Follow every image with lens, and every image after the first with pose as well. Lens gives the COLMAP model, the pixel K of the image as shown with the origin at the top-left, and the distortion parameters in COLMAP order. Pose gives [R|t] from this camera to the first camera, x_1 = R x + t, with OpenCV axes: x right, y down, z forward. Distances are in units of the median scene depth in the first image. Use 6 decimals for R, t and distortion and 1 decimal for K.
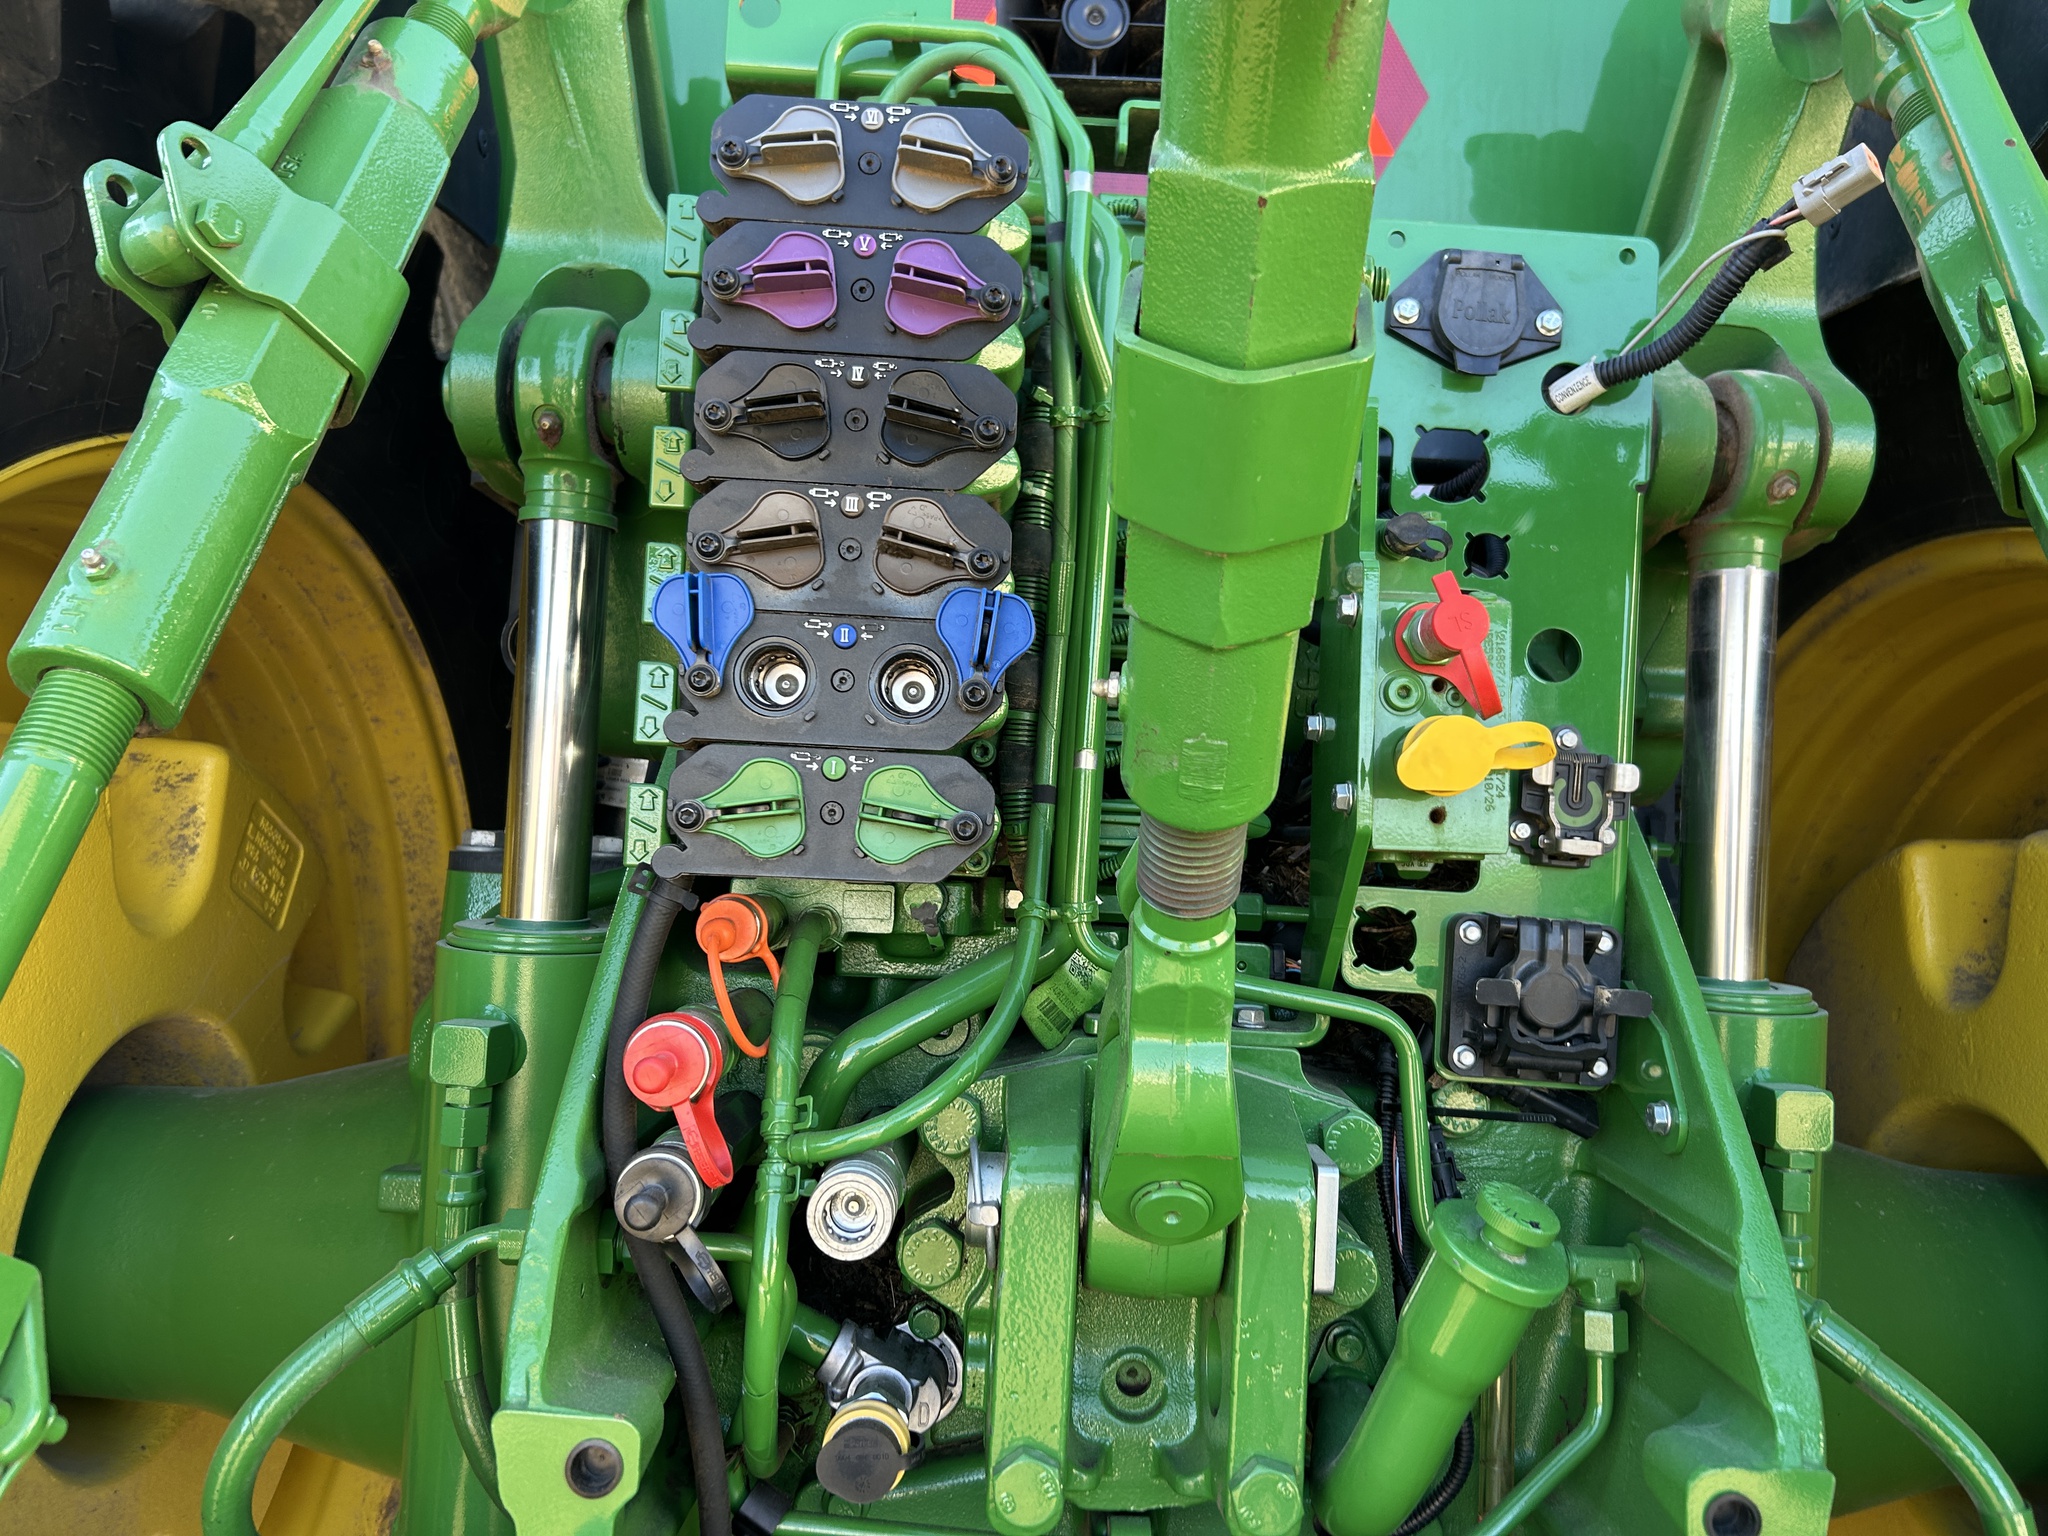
lens RADIAL K [[1527.4, 0, 1023.7], [0, 1527.4, 813.1], [0, 0, 1]] dist [0.033580, -0.143510]
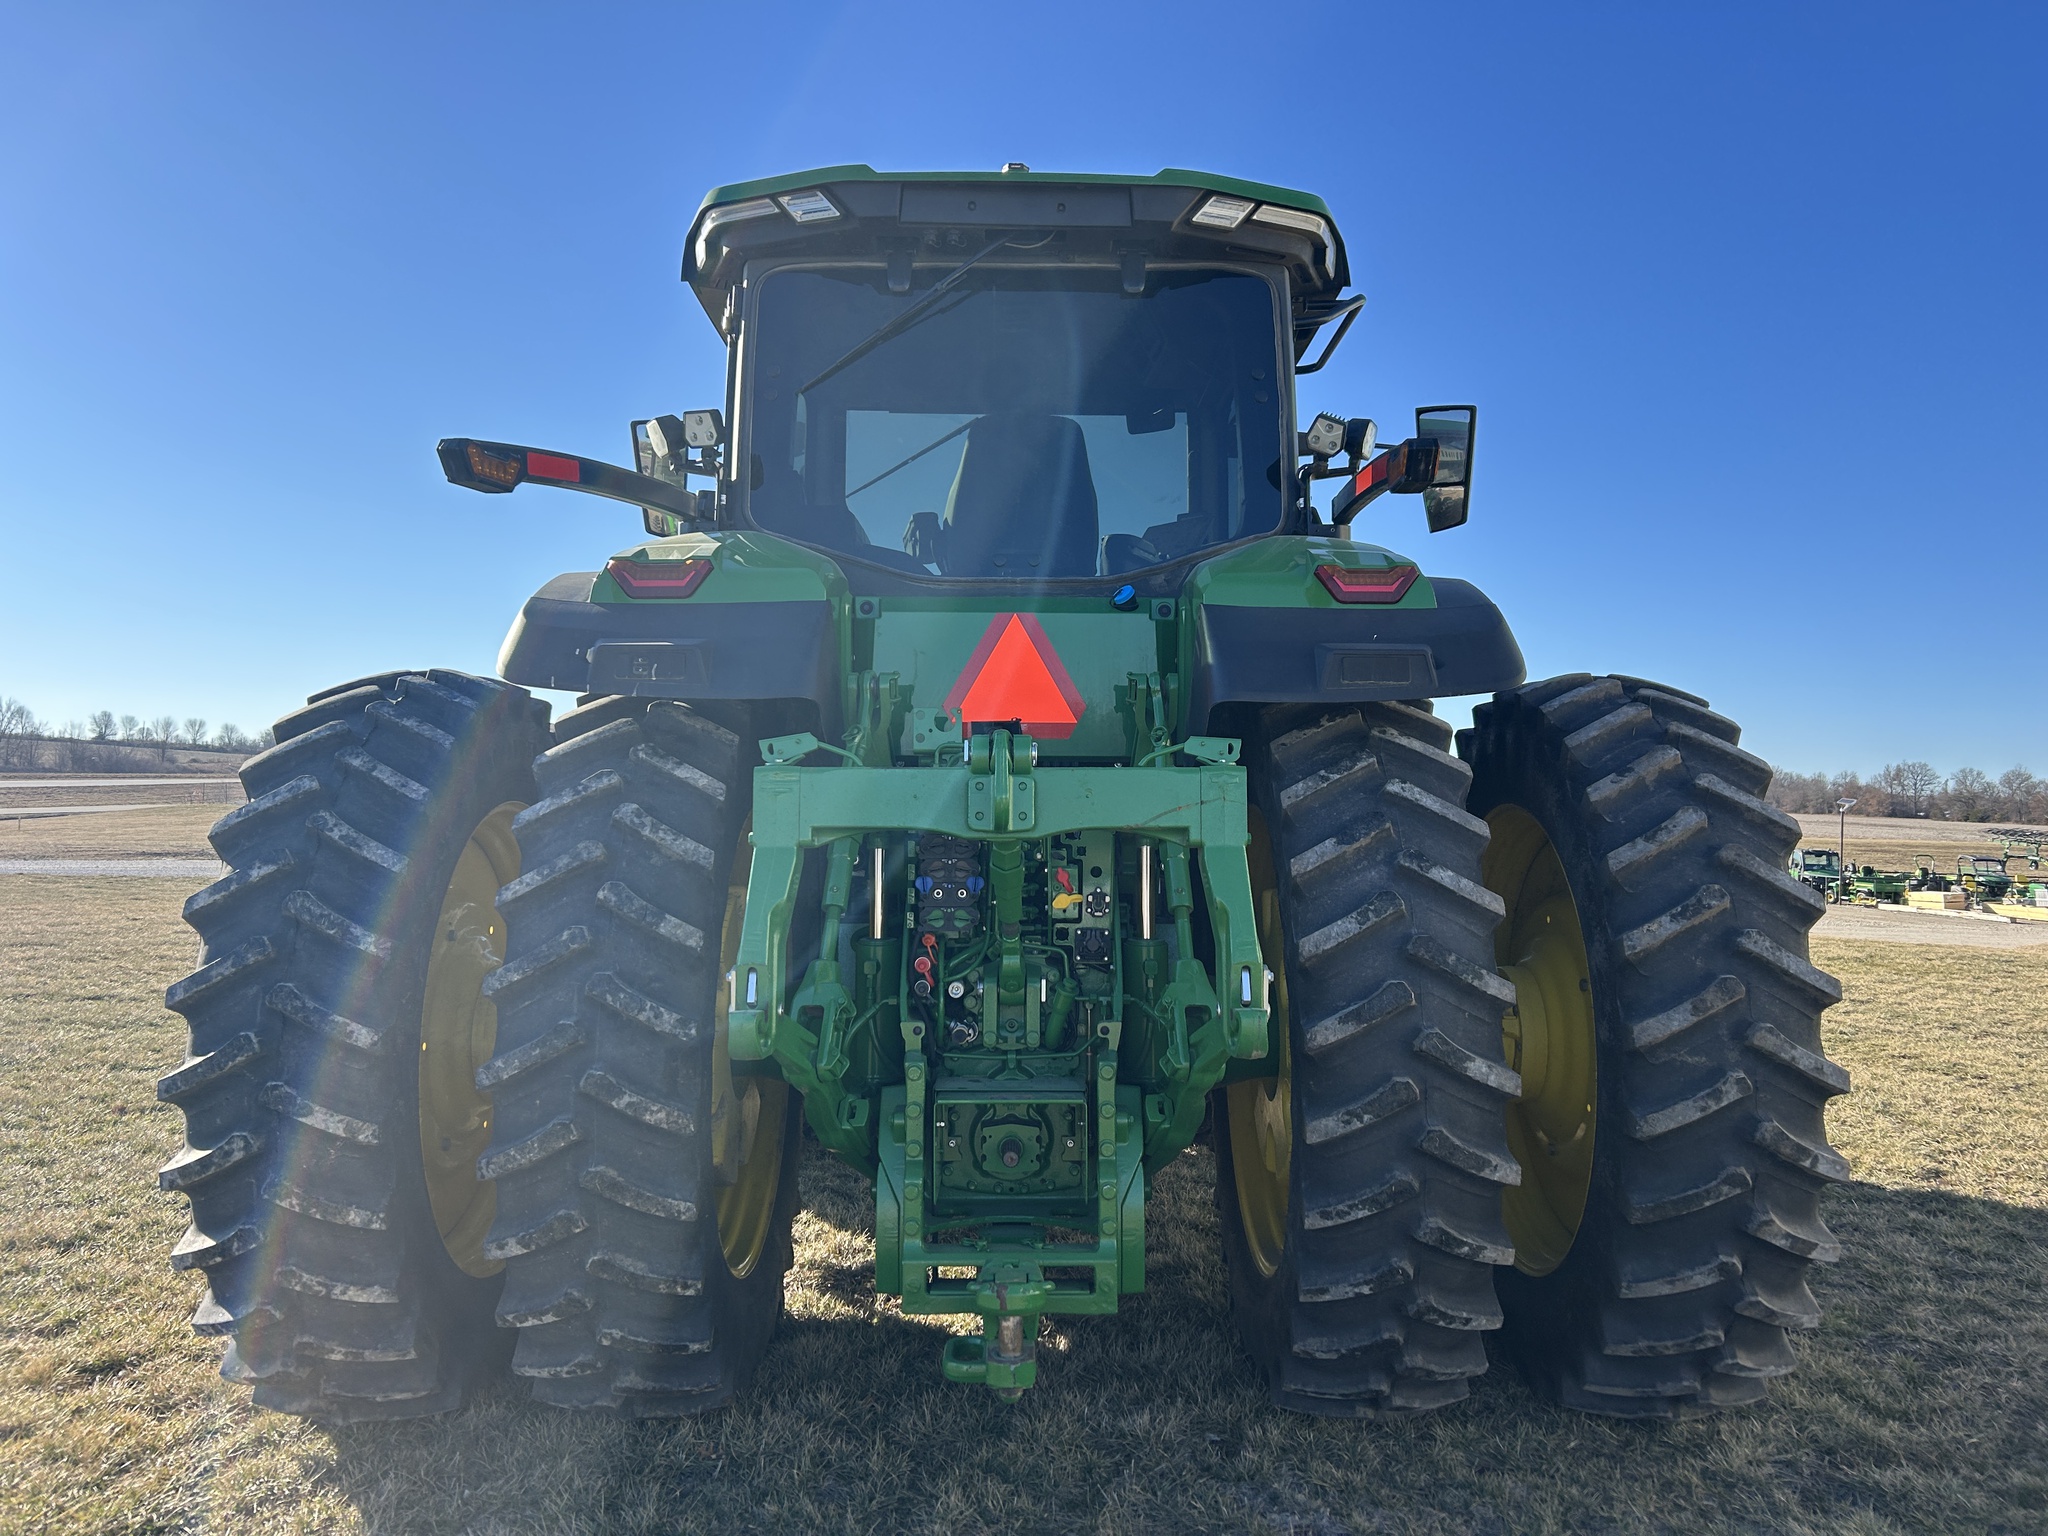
lens RADIAL K [[1527.4, 0, 1023.7], [0, 1527.4, 813.1], [0, 0, 1]] dist [0.033580, -0.143510]
pose [[0.998840, -0.047938, 0.004464, 0.127708], [0.047807, 0.998521, 0.025901, -0.474508], [-0.005699, -0.025657, 0.999655, -4.186102]]
